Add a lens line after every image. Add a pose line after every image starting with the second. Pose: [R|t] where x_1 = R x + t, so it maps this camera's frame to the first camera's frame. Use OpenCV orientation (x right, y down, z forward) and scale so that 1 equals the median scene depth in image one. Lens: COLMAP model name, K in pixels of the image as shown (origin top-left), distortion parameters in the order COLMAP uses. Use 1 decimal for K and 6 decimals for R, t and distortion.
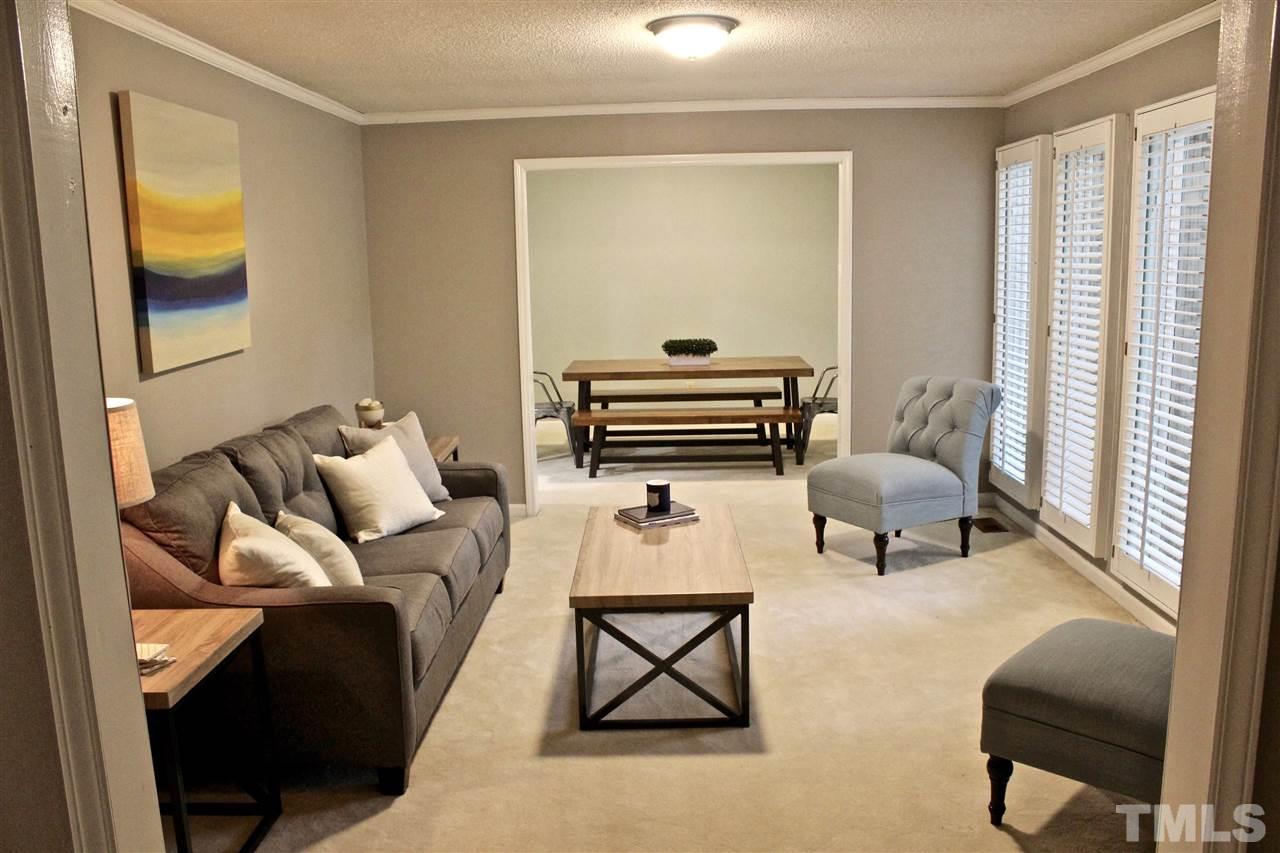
lens RADIAL K [[1069.9, 0, 639.8], [0, 1069.9, 425.9], [0, 0, 1]] dist [-0.147044, 0.085218]
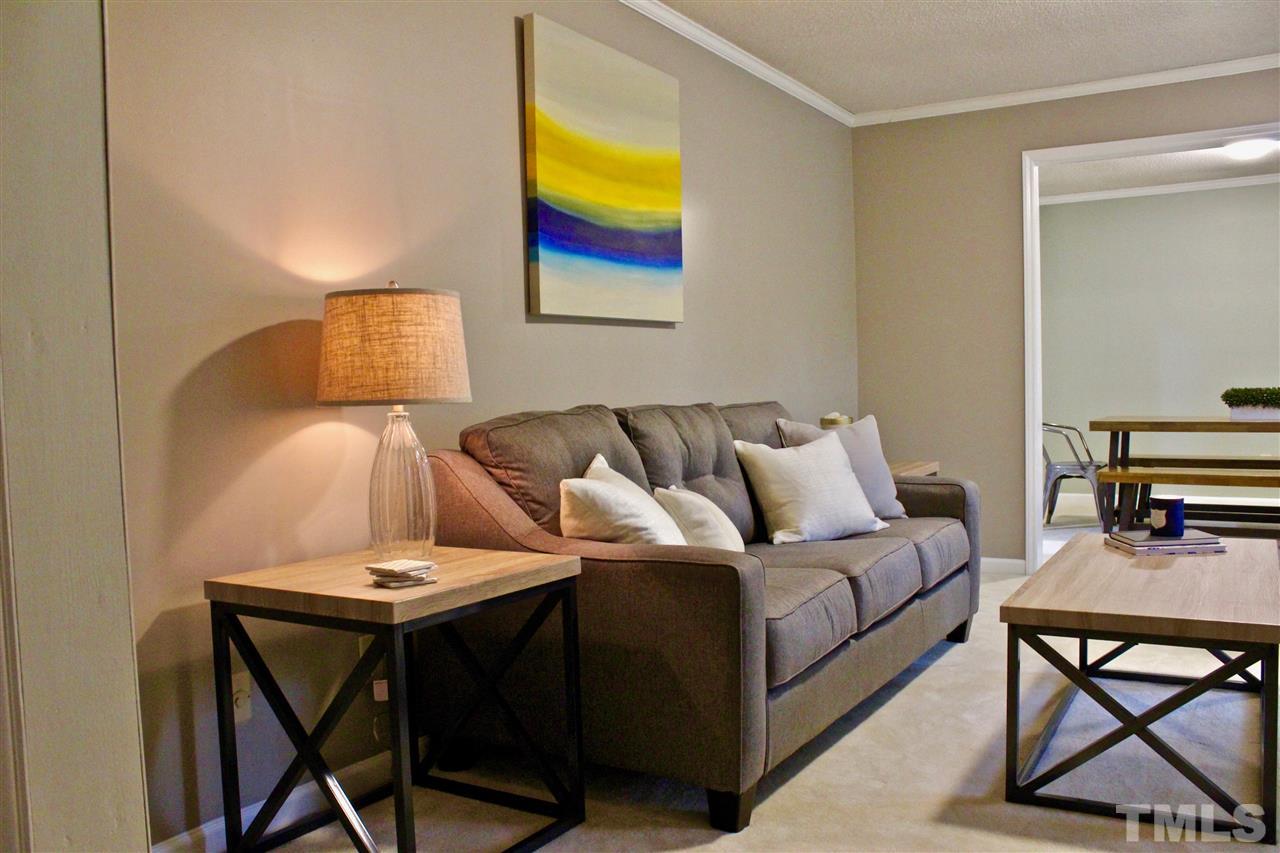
lens RADIAL K [[1069.9, 0, 633.1], [0, 1069.9, 432.8], [0, 0, 1]] dist [-0.147044, 0.085218]
pose [[0.862482, 0.029033, -0.505254, 0.069446], [-0.079902, 0.993643, -0.079299, 0.113585], [0.499740, 0.108765, 0.859320, 0.243421]]
